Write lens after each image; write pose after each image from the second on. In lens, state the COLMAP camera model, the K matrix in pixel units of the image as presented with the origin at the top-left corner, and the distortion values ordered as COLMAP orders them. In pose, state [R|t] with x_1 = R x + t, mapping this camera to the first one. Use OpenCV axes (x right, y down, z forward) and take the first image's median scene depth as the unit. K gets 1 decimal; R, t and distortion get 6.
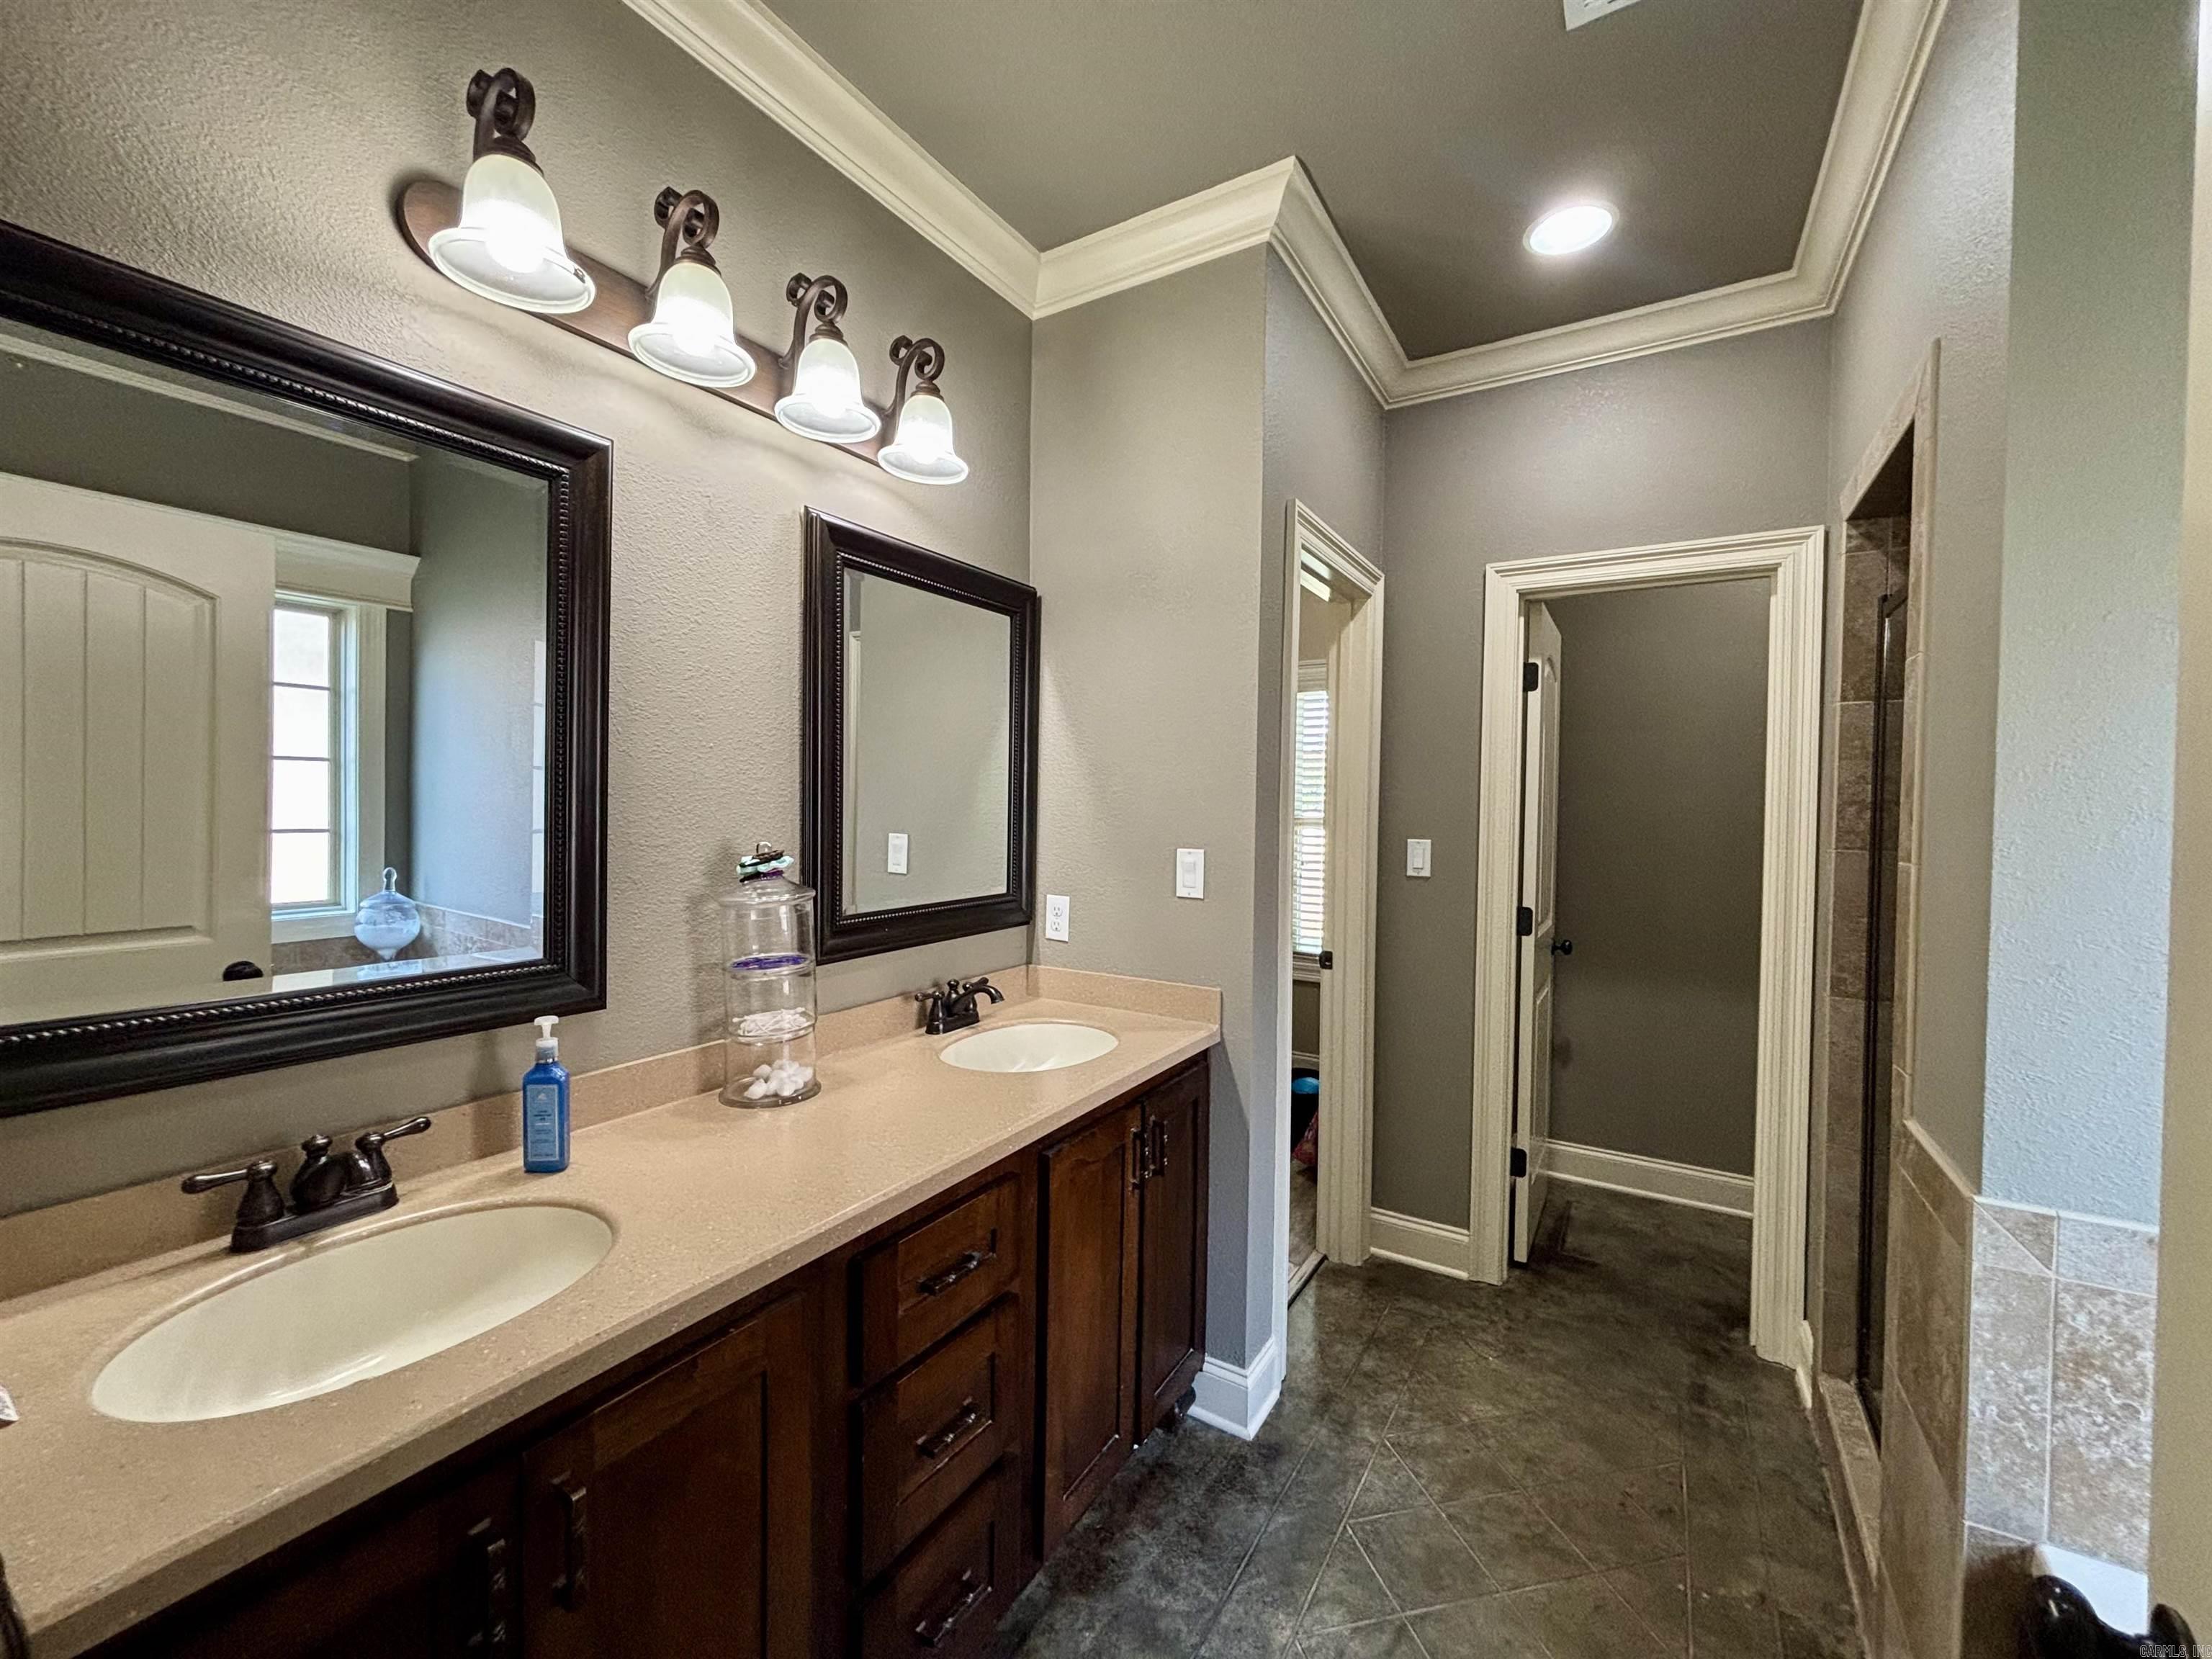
lens RADIAL K [[879.7, 0, 1113.2], [0, 879.7, 819.9], [0, 0, 1]] dist [-0.003747, 0.001317]
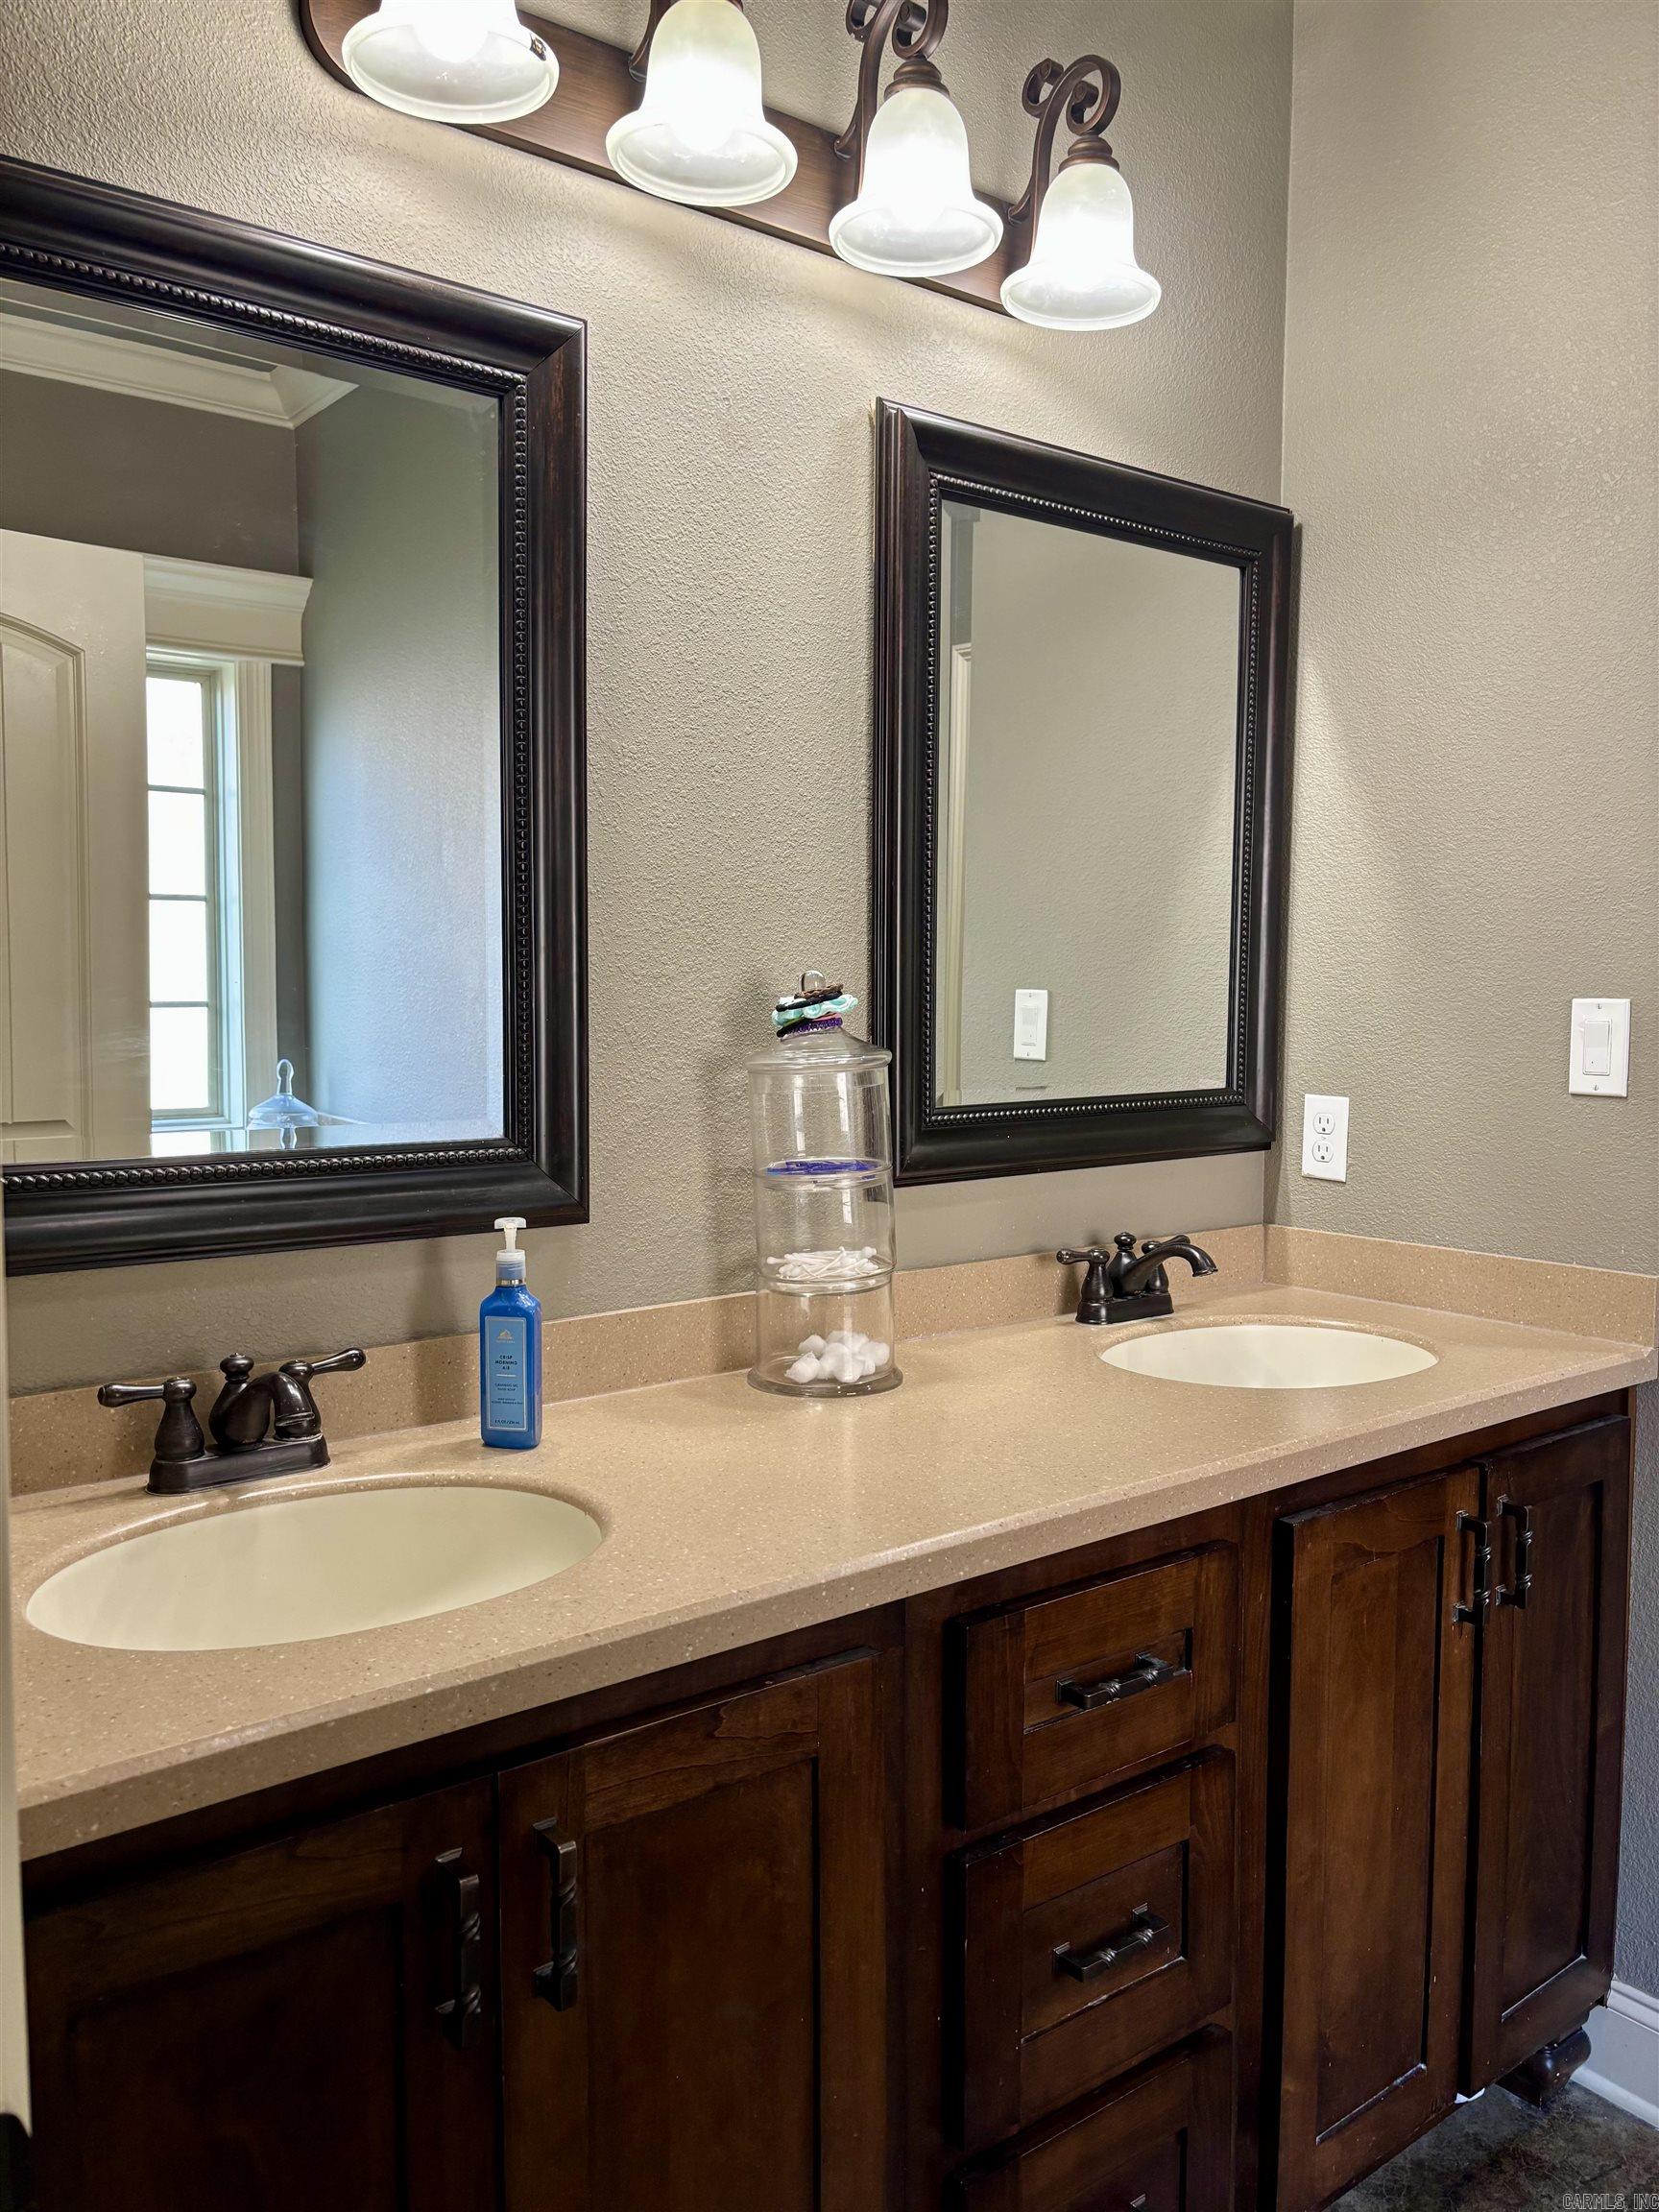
lens RADIAL K [[1666.9, 0, 834.8], [0, 1666.9, 1110.8], [0, 0, 1]] dist [0.036102, -0.023485]
pose [[0.935094, 0.015898, -0.354044, 0.025514], [0.001373, 0.998823, 0.048478, 0.067181], [0.354398, -0.045817, 0.933972, -0.072932]]
